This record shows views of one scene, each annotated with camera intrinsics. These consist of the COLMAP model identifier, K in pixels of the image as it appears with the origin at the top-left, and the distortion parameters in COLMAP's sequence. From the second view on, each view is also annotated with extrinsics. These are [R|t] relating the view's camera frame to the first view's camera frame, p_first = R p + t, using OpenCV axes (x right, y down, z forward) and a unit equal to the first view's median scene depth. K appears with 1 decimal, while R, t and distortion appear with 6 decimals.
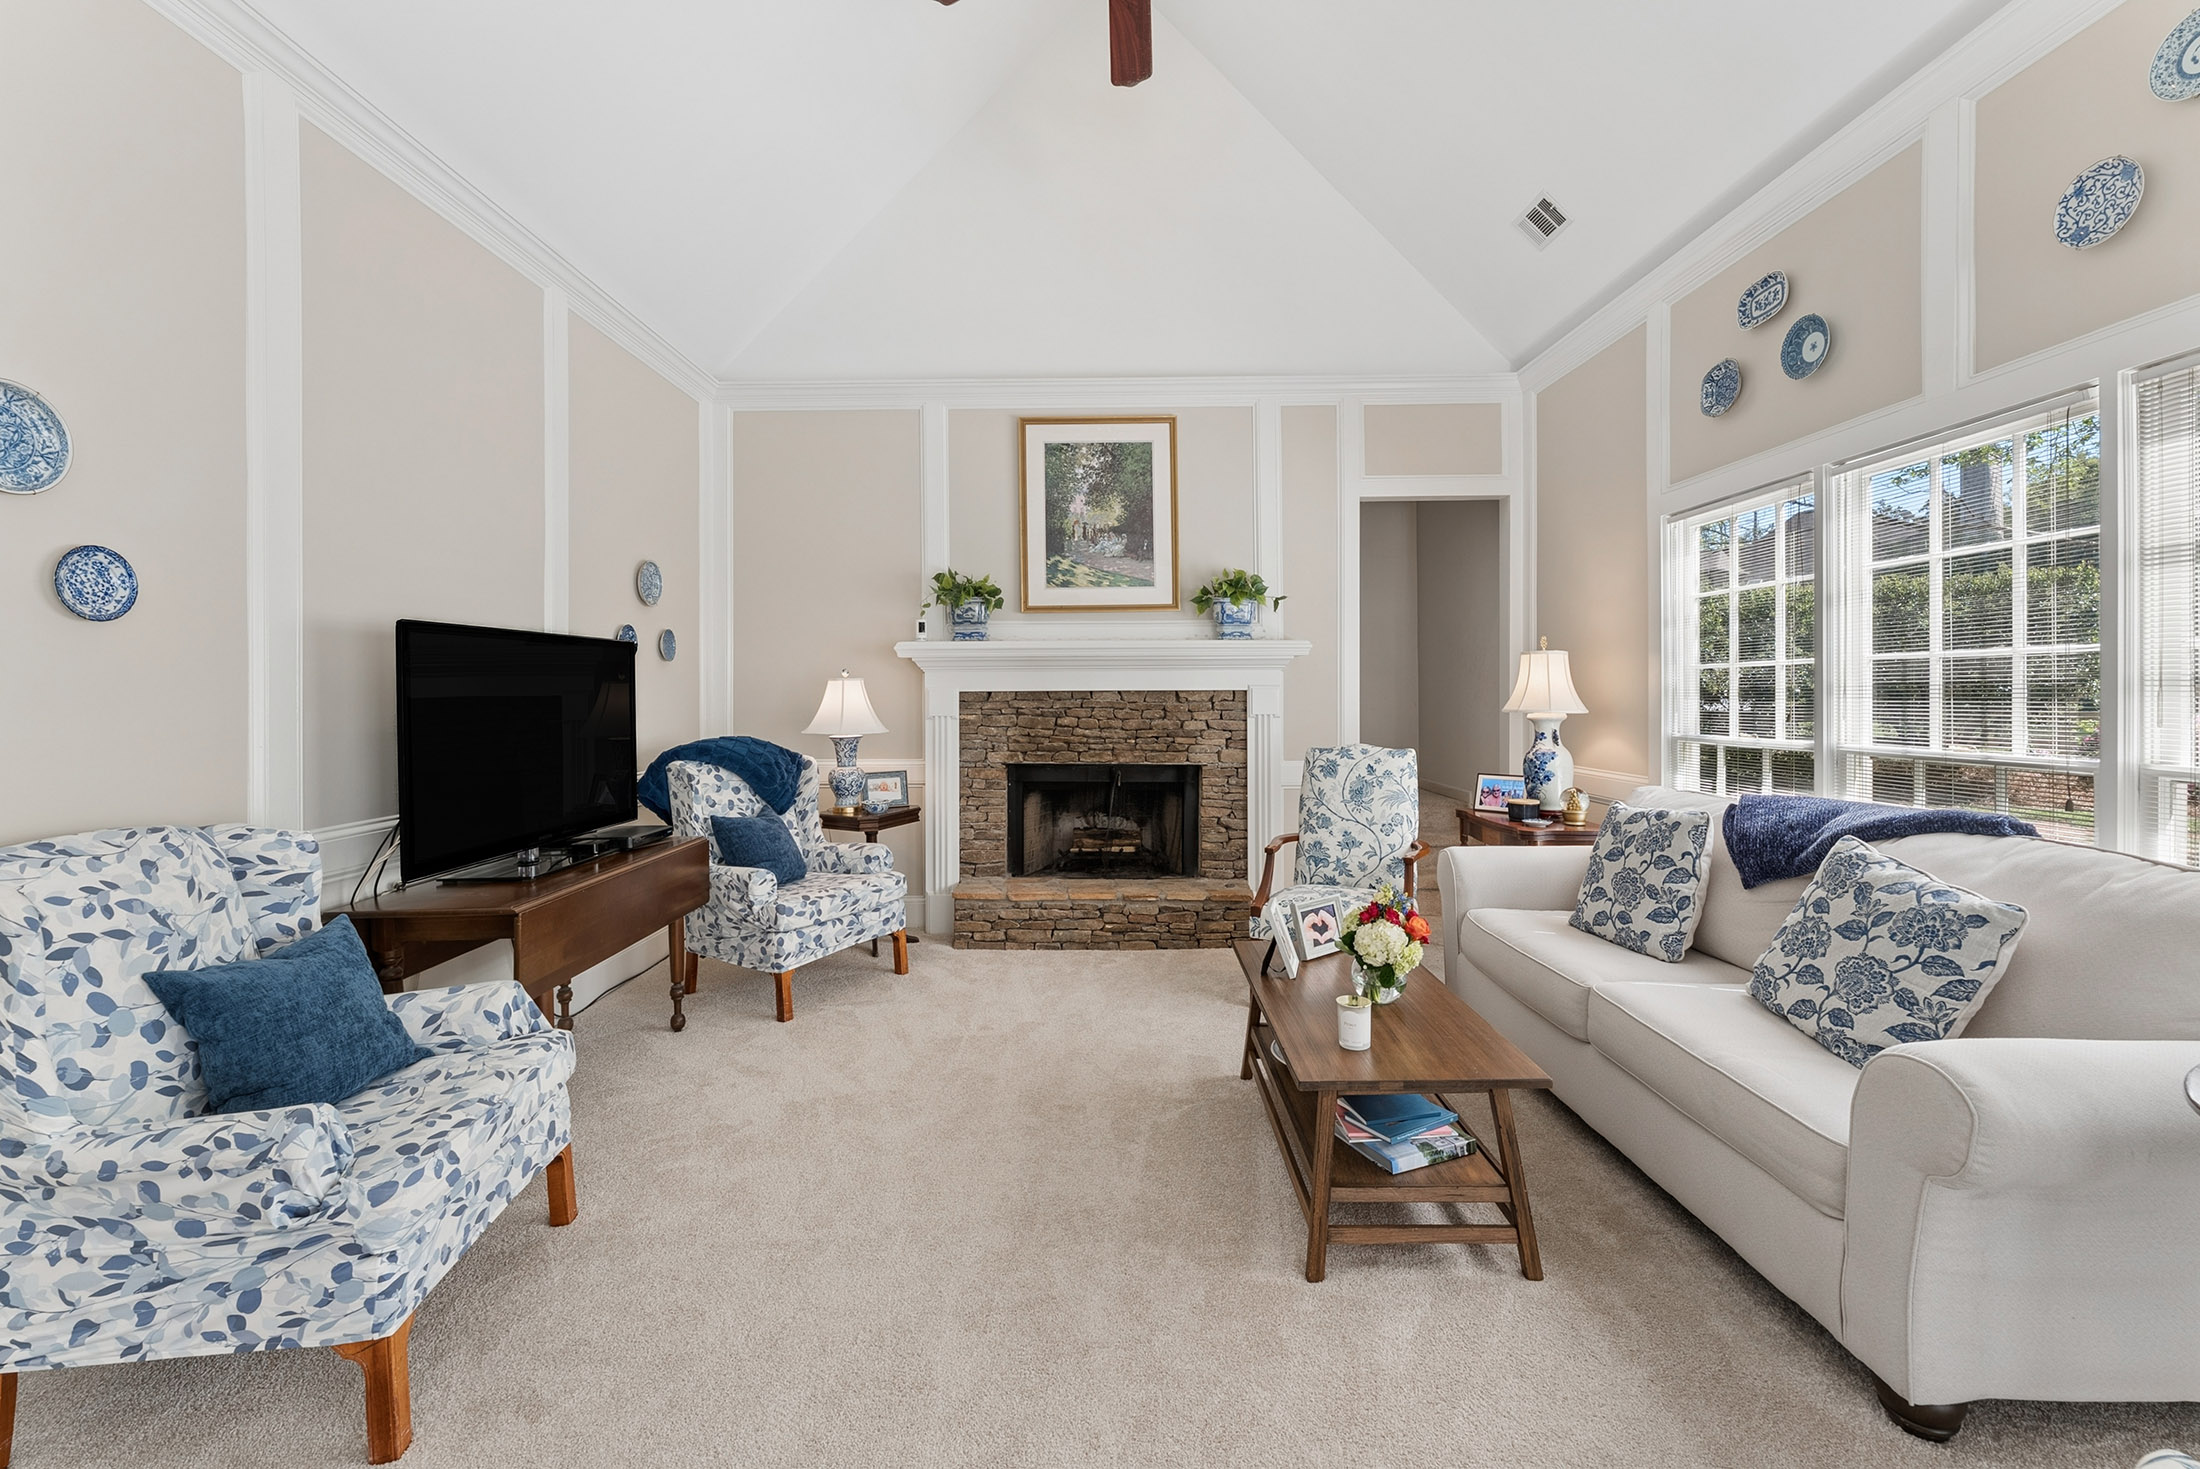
lens RADIAL K [[907.3, 0, 1099.3], [0, 907.3, 691.6], [0, 0, 1]] dist [0.000090, -0.000371]
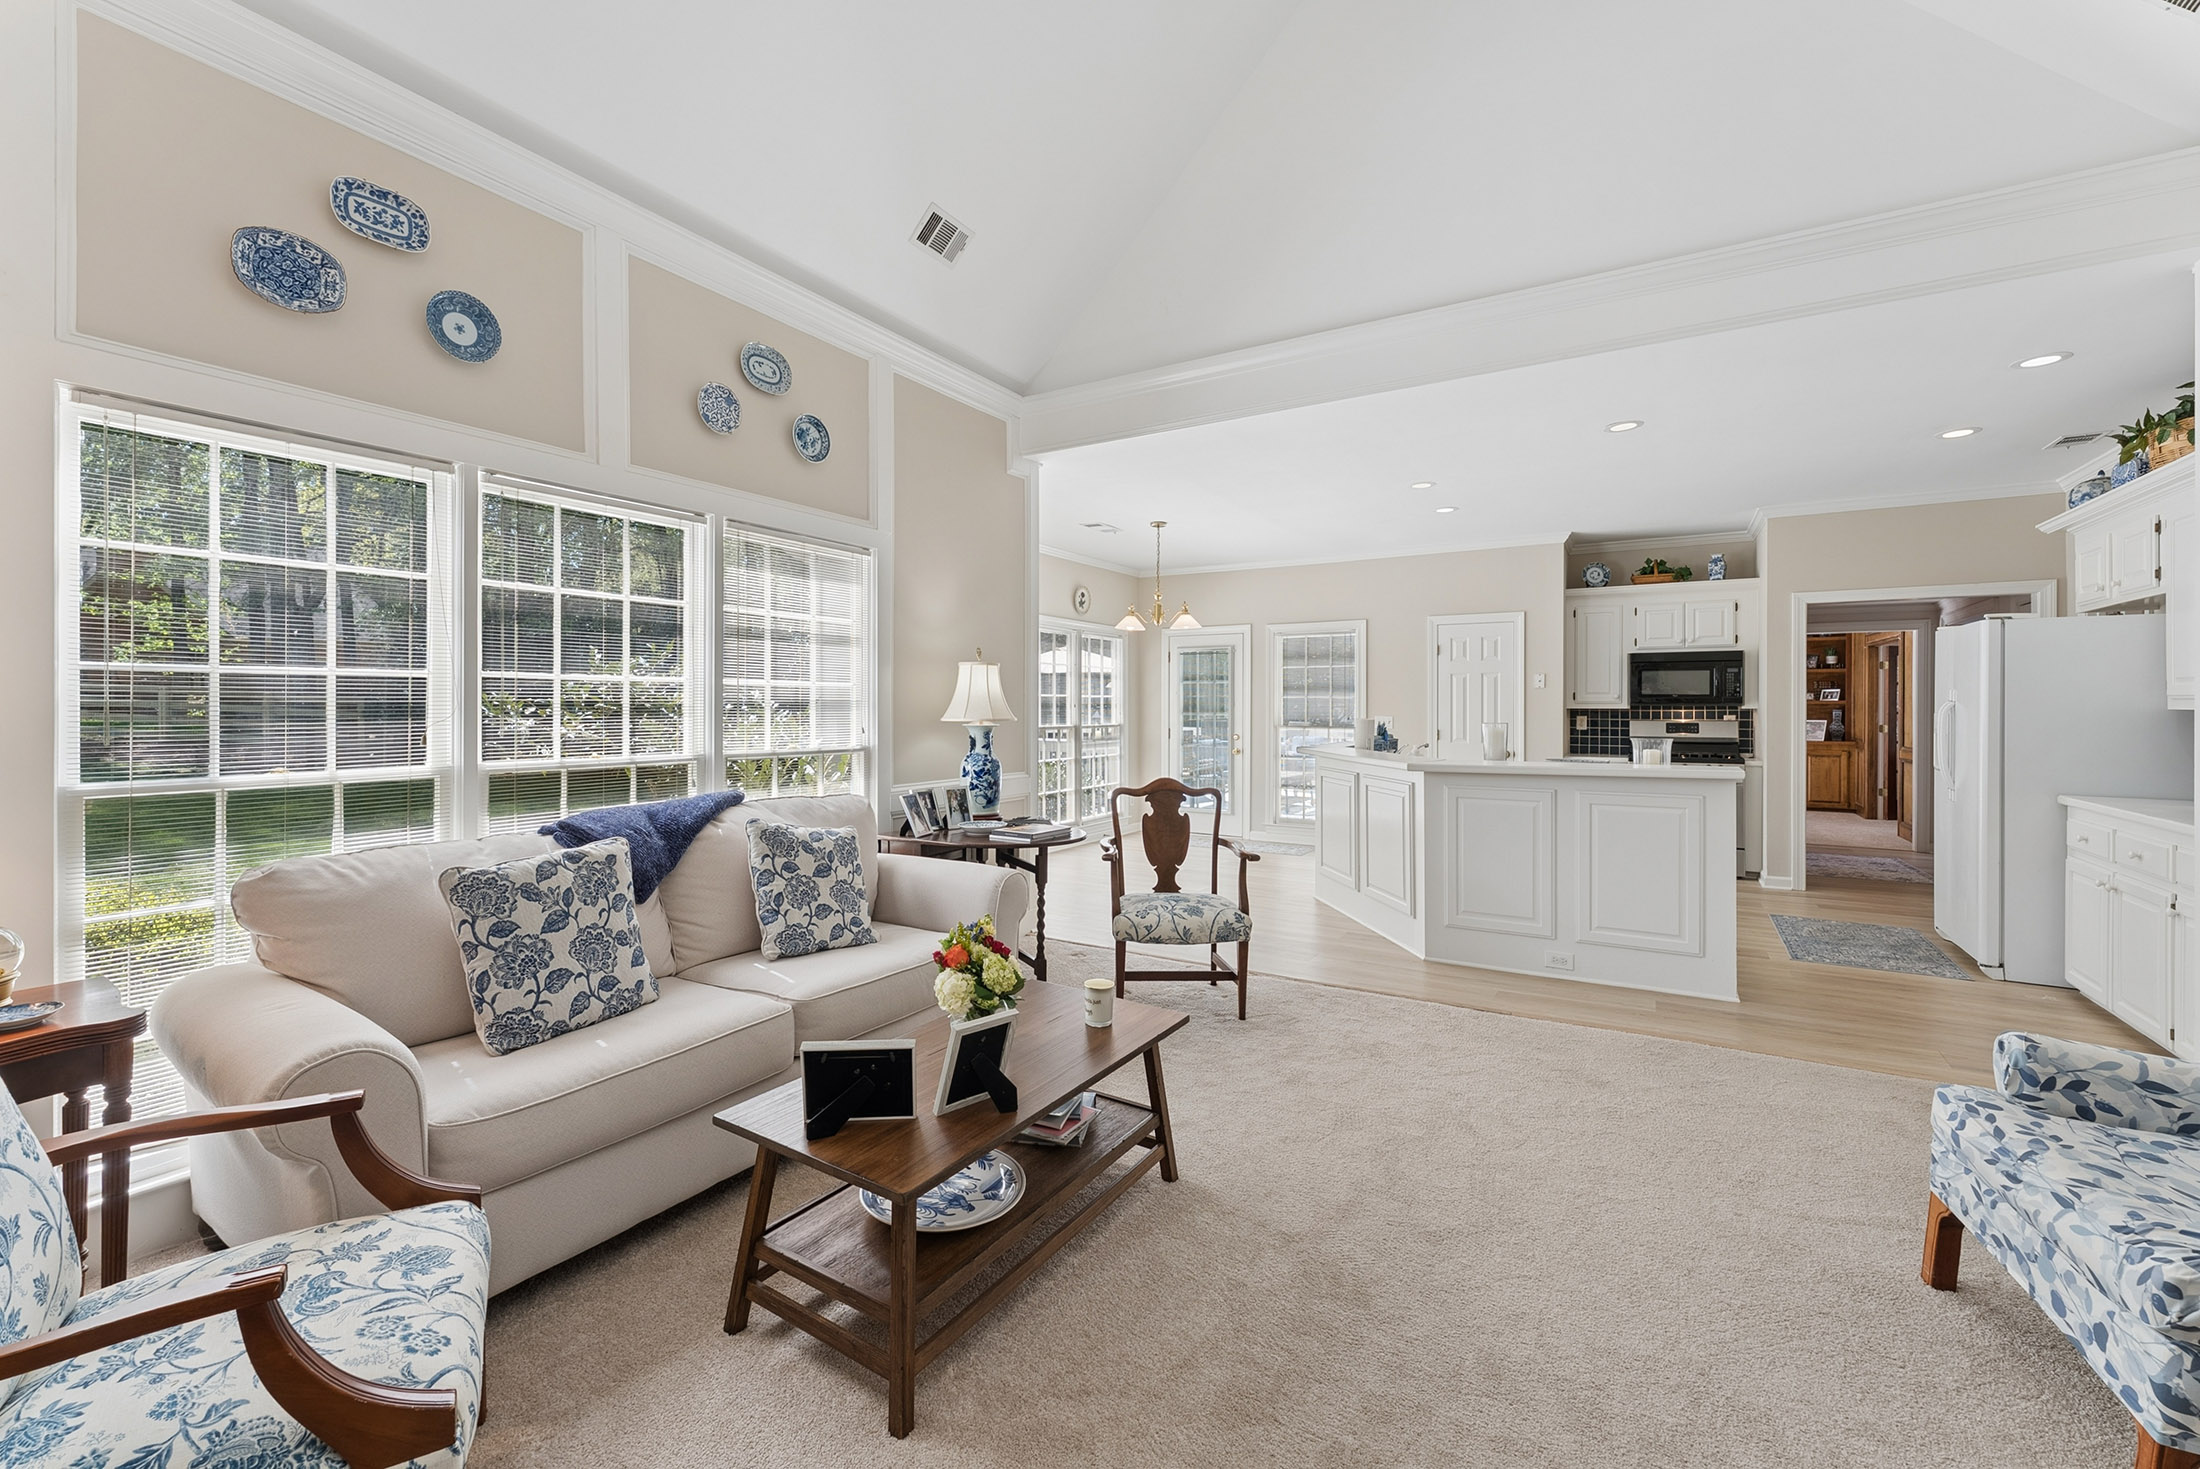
lens RADIAL K [[898.2, 0, 1091.8], [0, 898.2, 709.6], [0, 0, 1]] dist [0.000306, -0.000376]
pose [[-0.848946, -0.001014, 0.528479, -0.160960], [-0.000233, 0.999999, 0.001545, -0.000947], [-0.528480, 0.001189, -0.848945, 1.034697]]
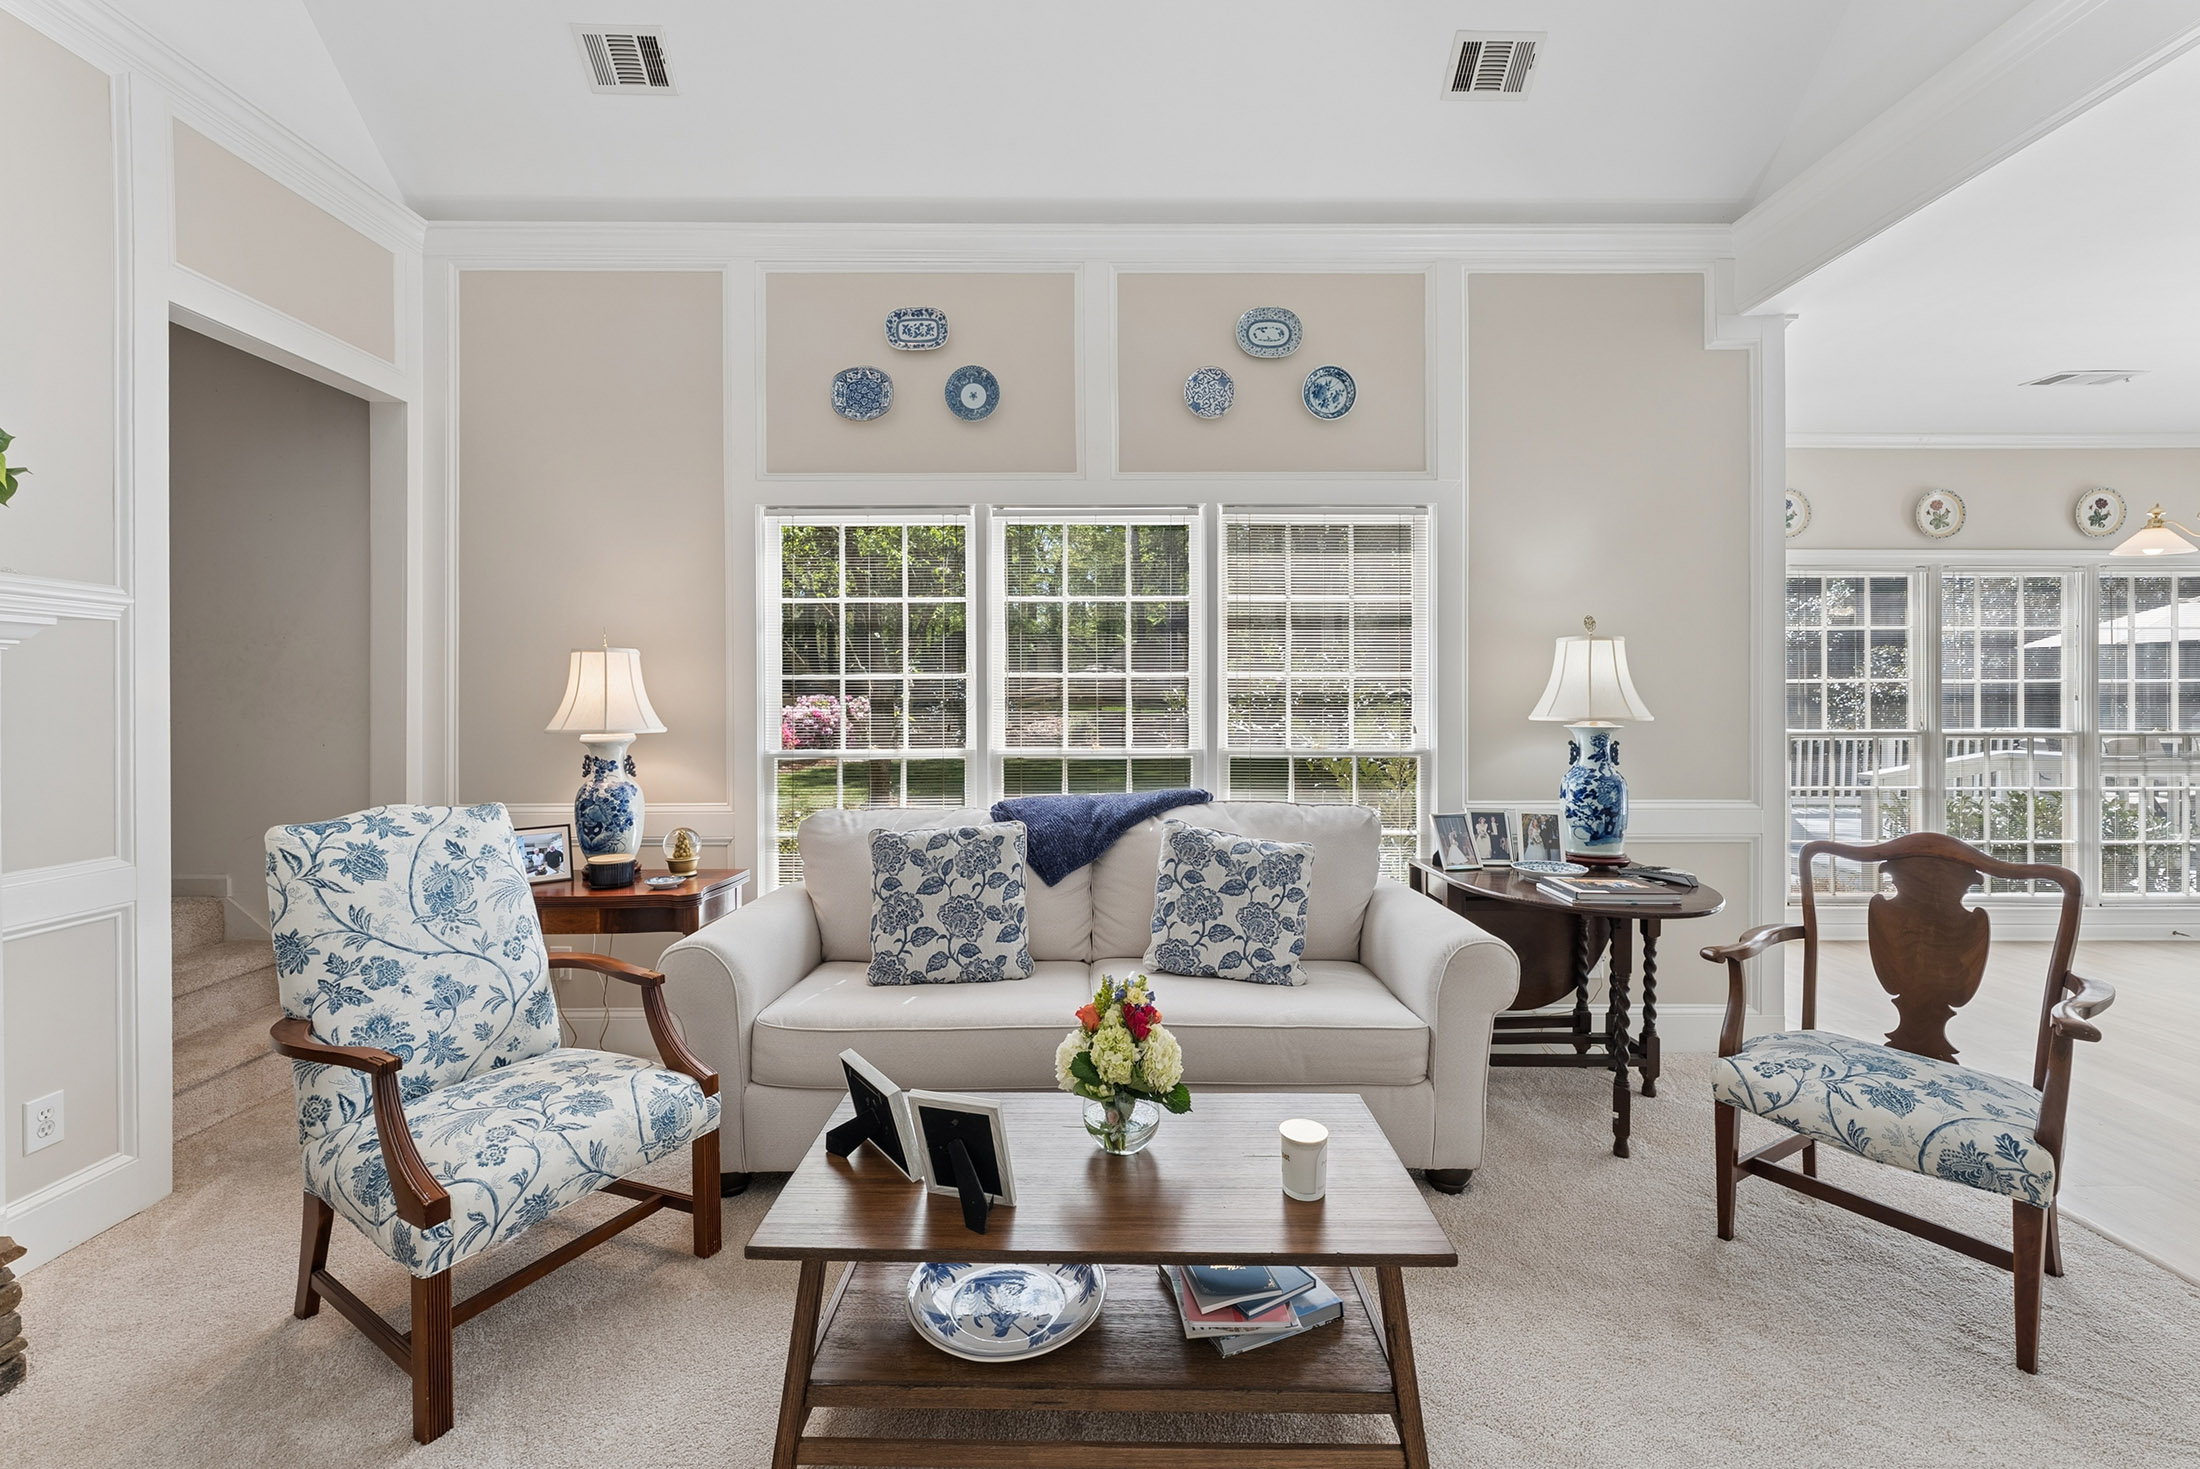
lens RADIAL K [[892.4, 0, 1082.0], [0, 892.4, 708.3], [0, 0, 1]] dist [0.000934, -0.000391]
pose [[0.003059, -0.005146, 0.999982, -0.228122], [0.000790, 0.999986, 0.005144, -0.000076], [-0.999995, 0.000775, 0.003063, 0.625025]]
